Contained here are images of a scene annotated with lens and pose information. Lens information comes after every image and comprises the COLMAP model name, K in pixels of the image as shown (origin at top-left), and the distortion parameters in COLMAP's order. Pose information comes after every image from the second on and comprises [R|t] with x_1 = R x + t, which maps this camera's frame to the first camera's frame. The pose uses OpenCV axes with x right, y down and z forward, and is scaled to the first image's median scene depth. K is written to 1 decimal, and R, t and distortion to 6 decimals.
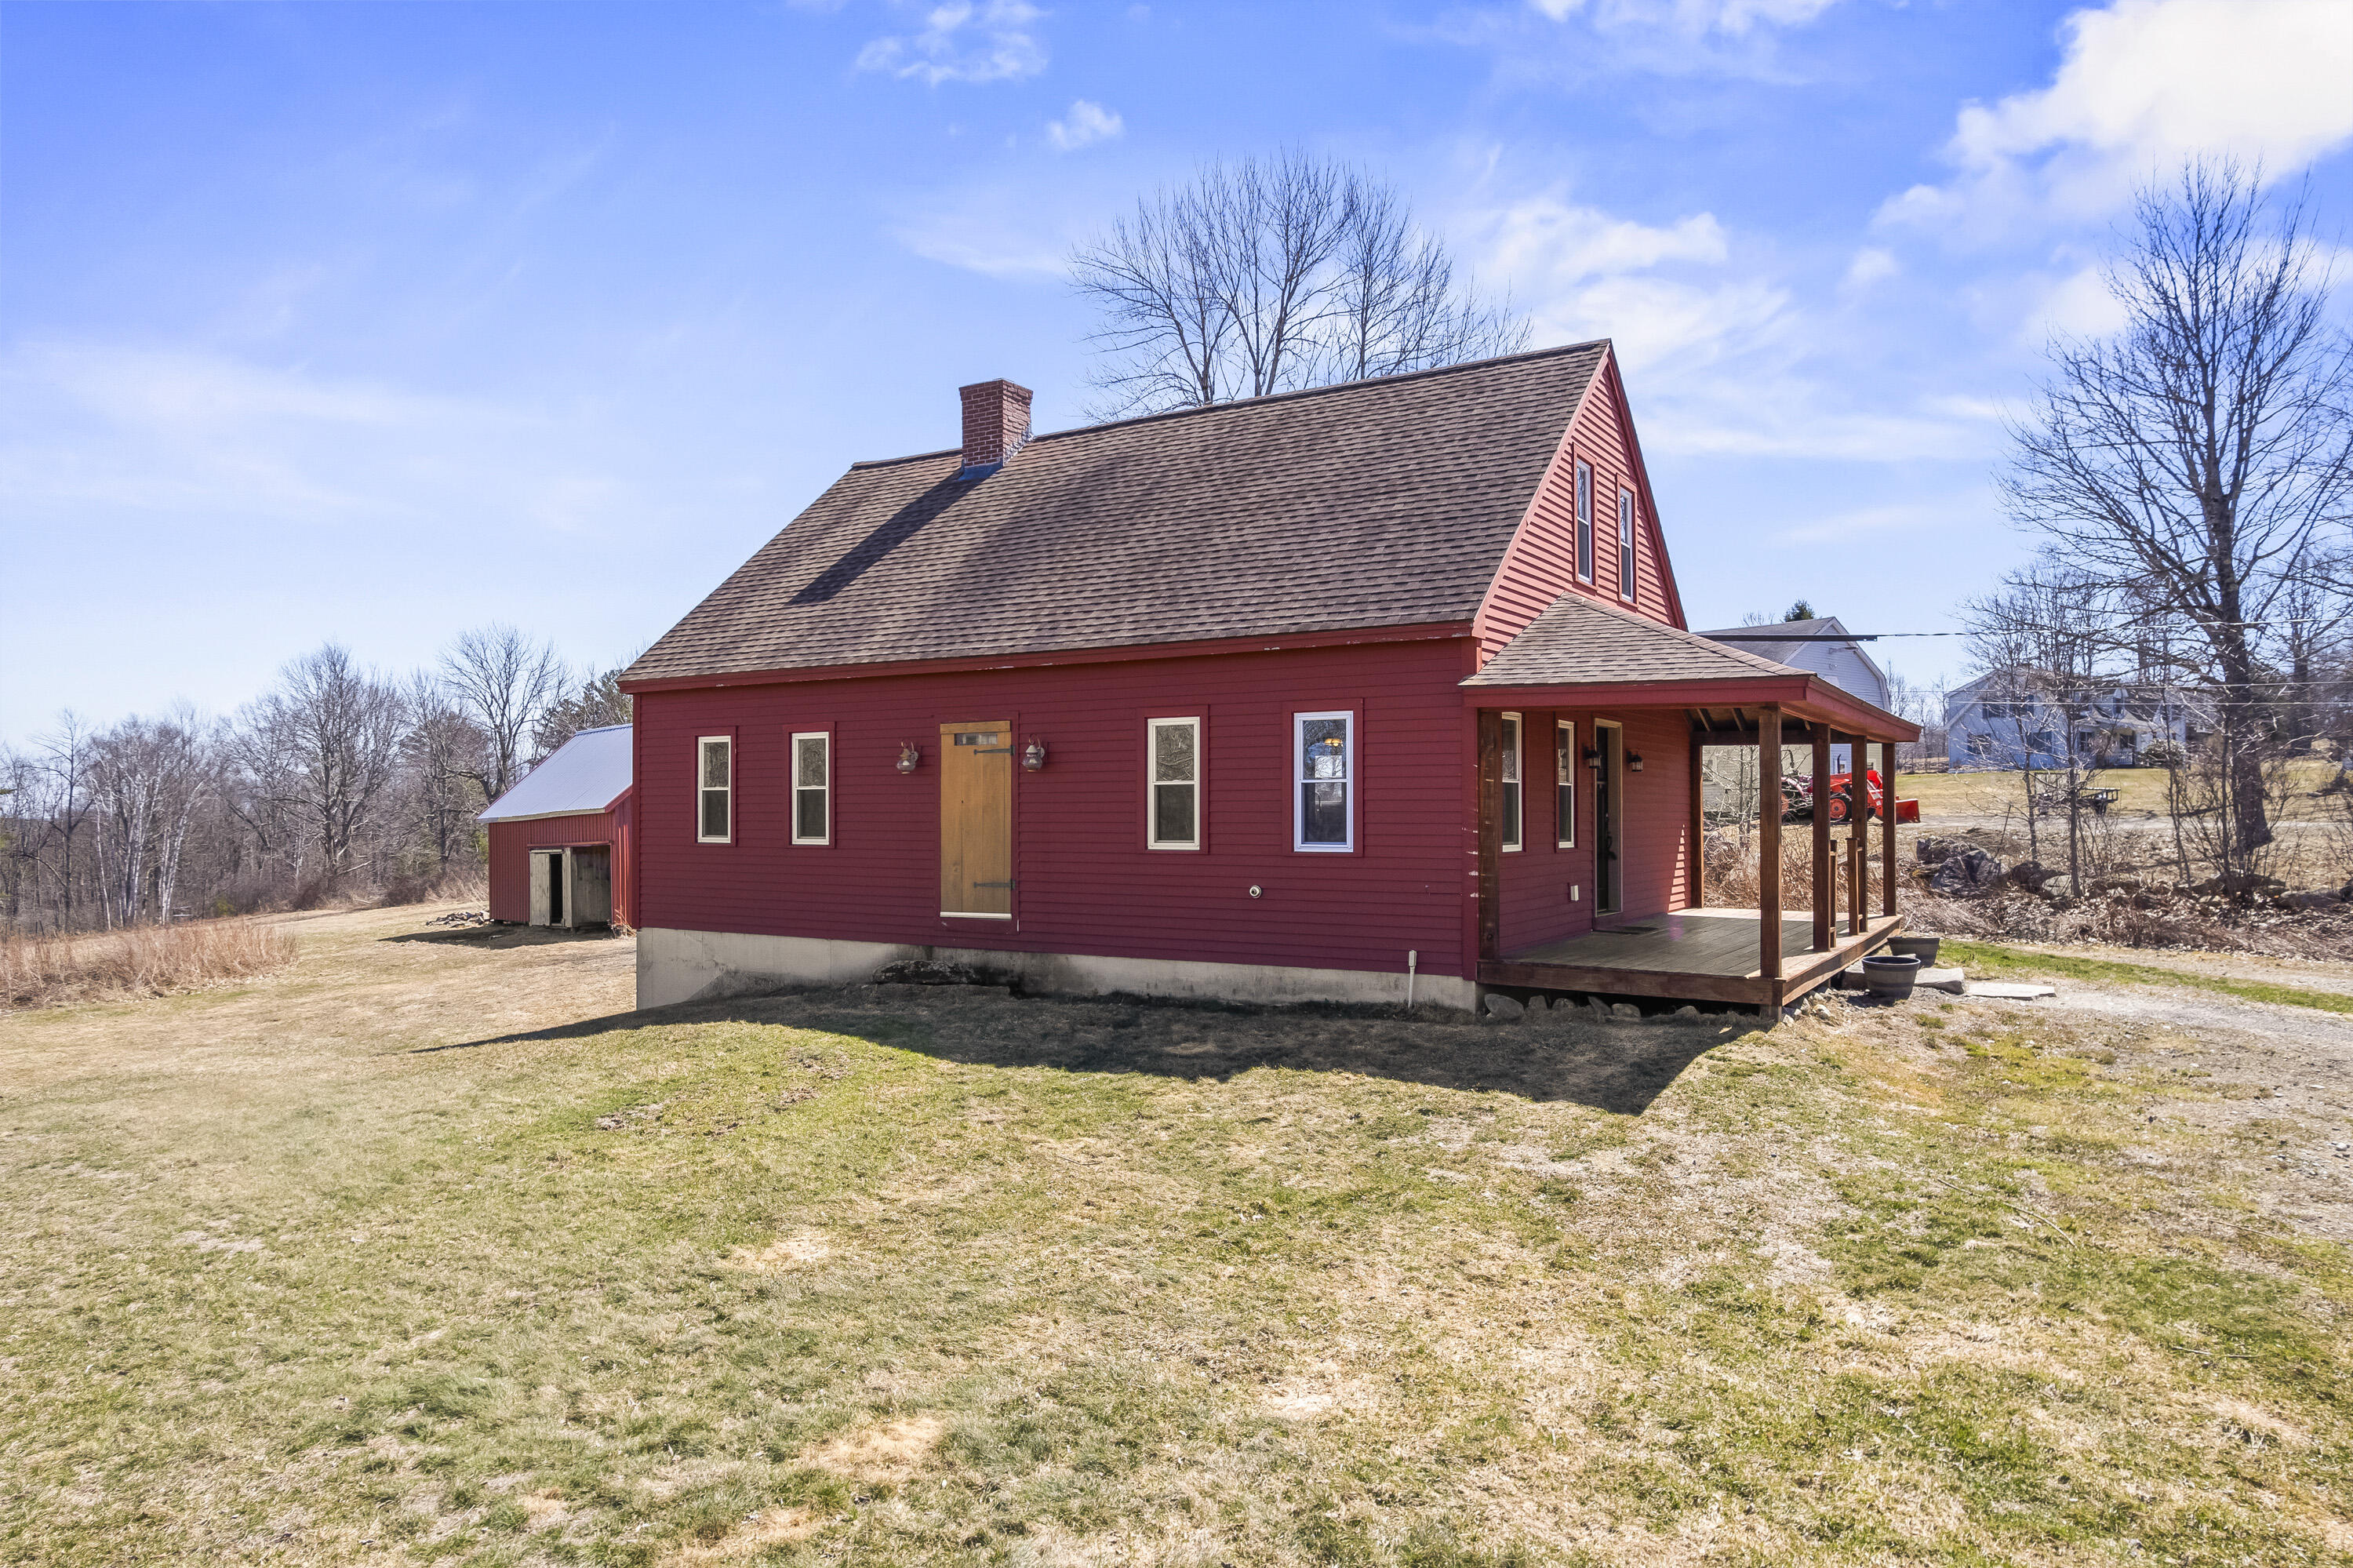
lens RADIAL K [[1503.6, 0, 1176.0], [0, 1503.6, 802.7], [0, 0, 1]] dist [-0.065110, 0.056835]
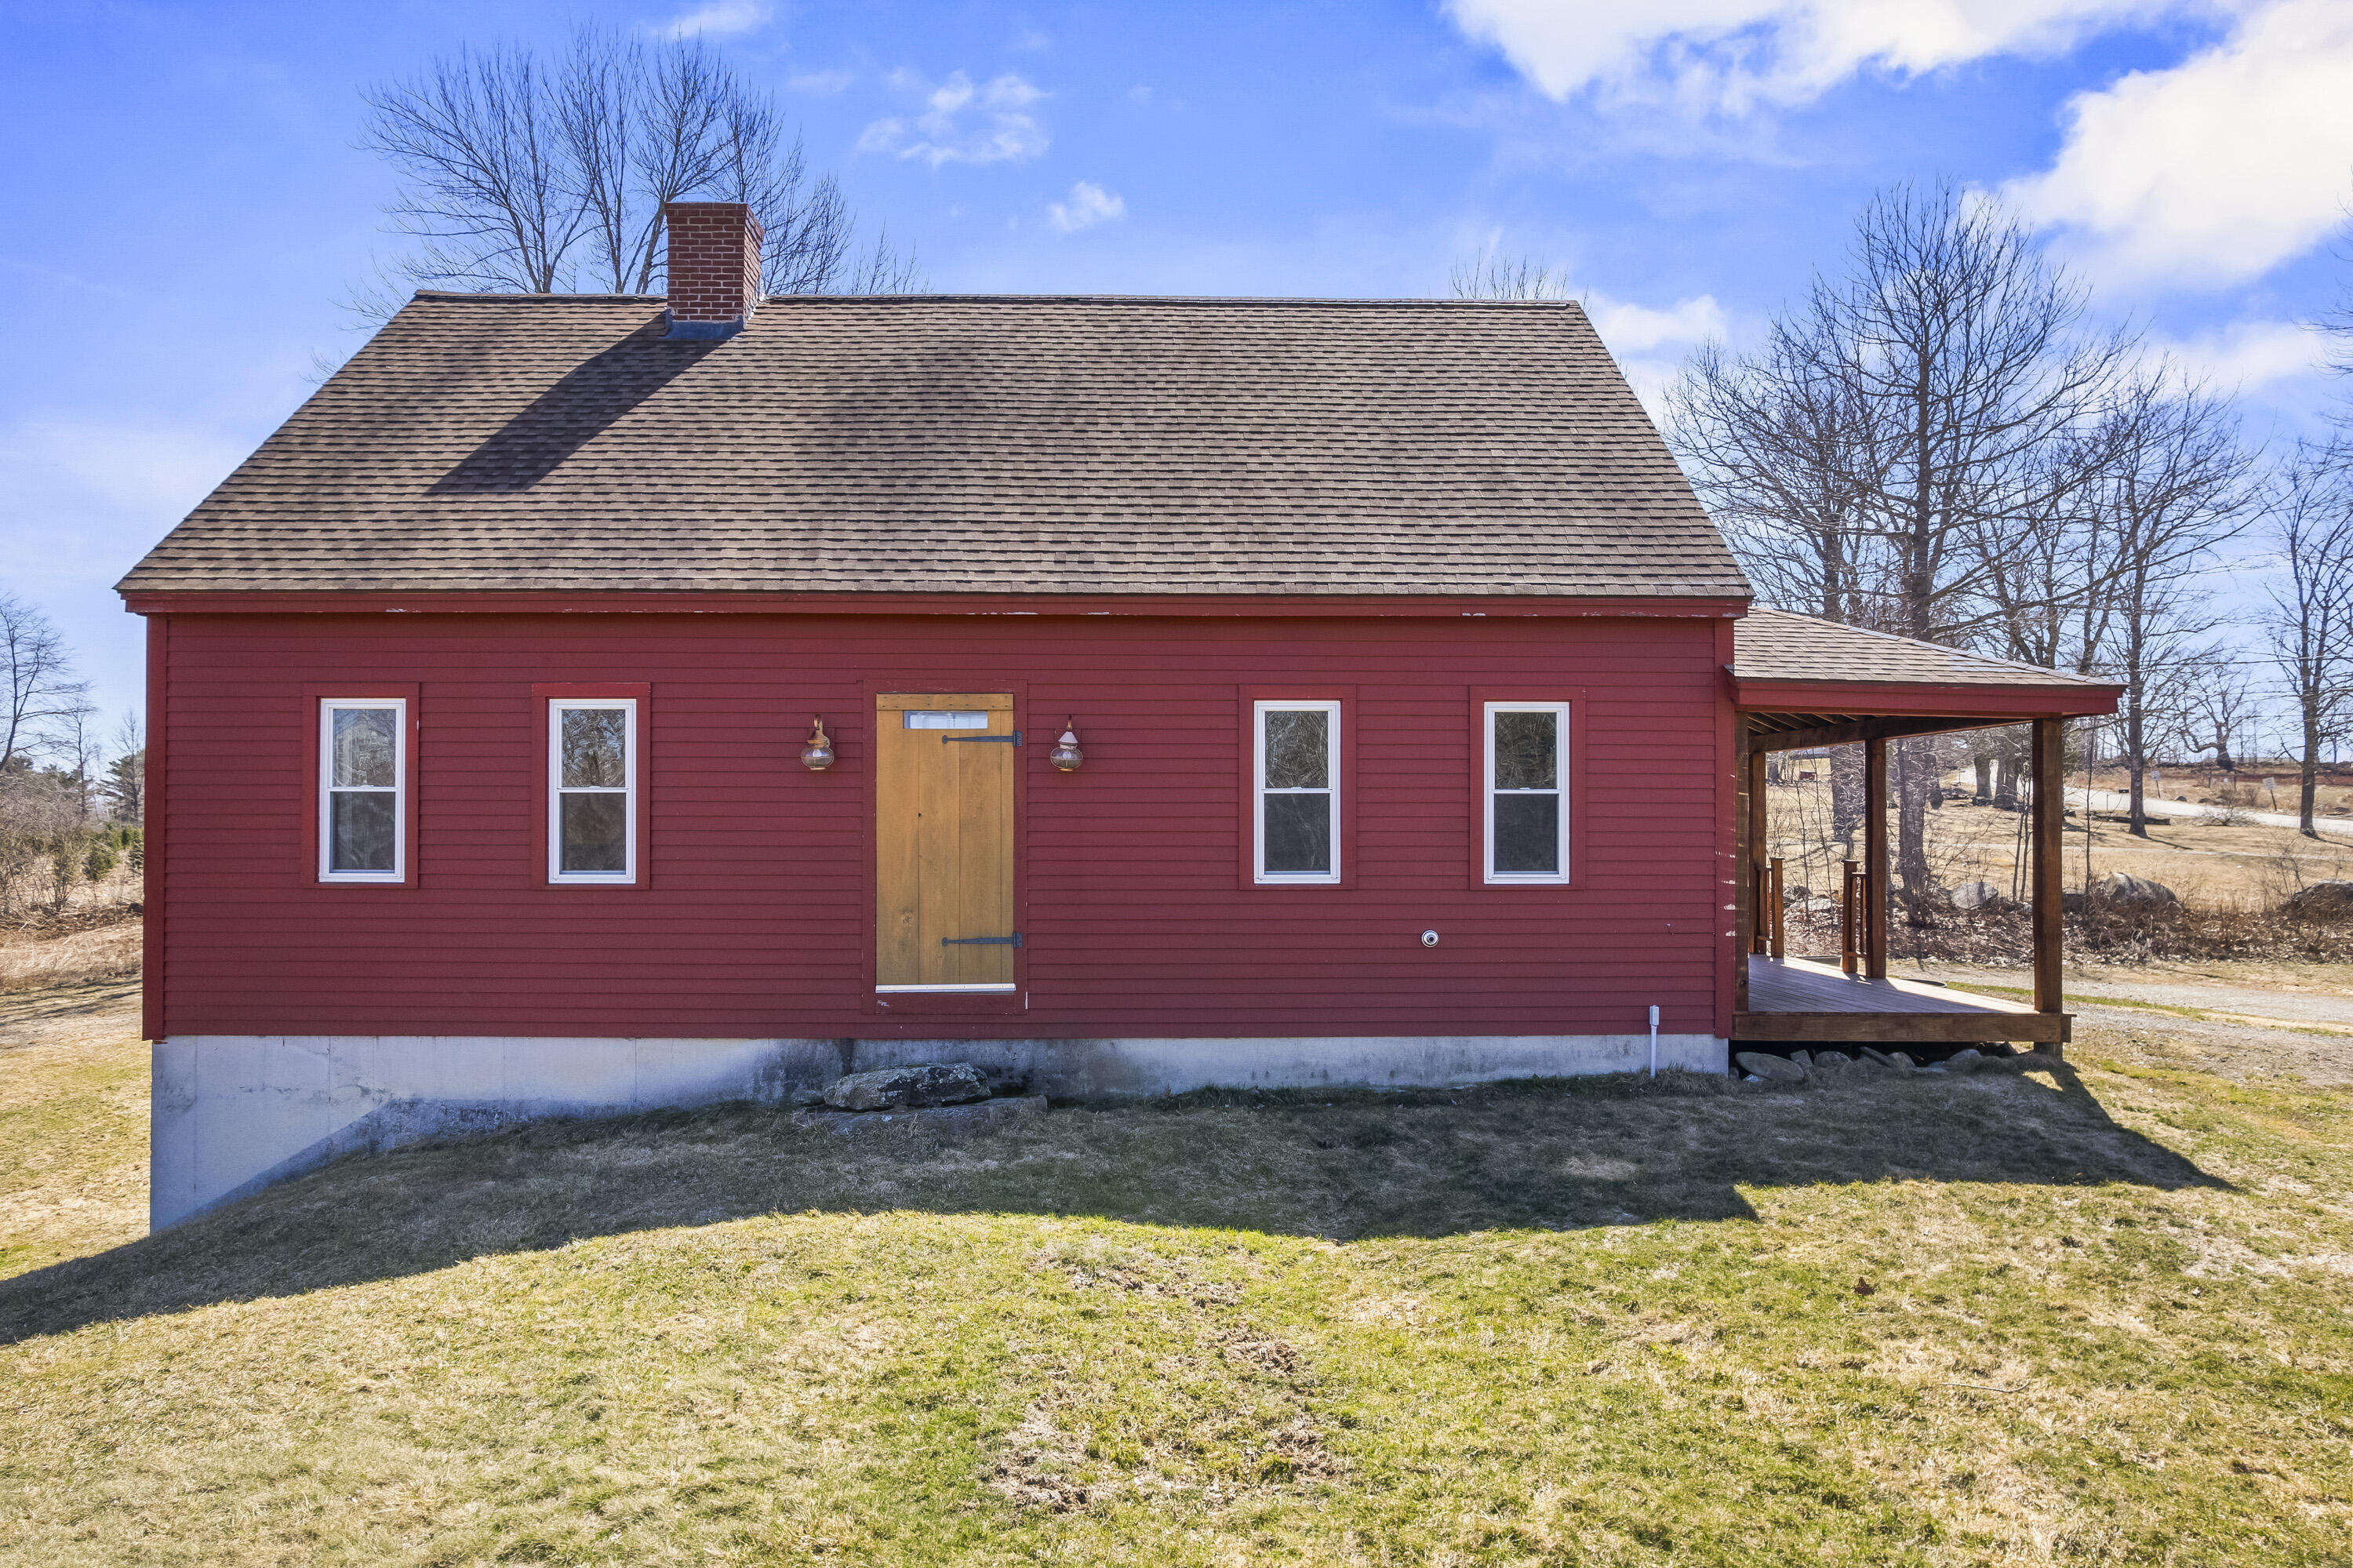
lens RADIAL K [[1503.6, 0, 1176.0], [0, 1503.6, 802.7], [0, 0, 1]] dist [-0.065110, 0.056835]
pose [[0.836057, 0.006004, 0.548610, -0.429180], [-0.005215, 0.999982, -0.002996, -0.004893], [-0.548618, -0.000356, 0.836073, 0.415295]]
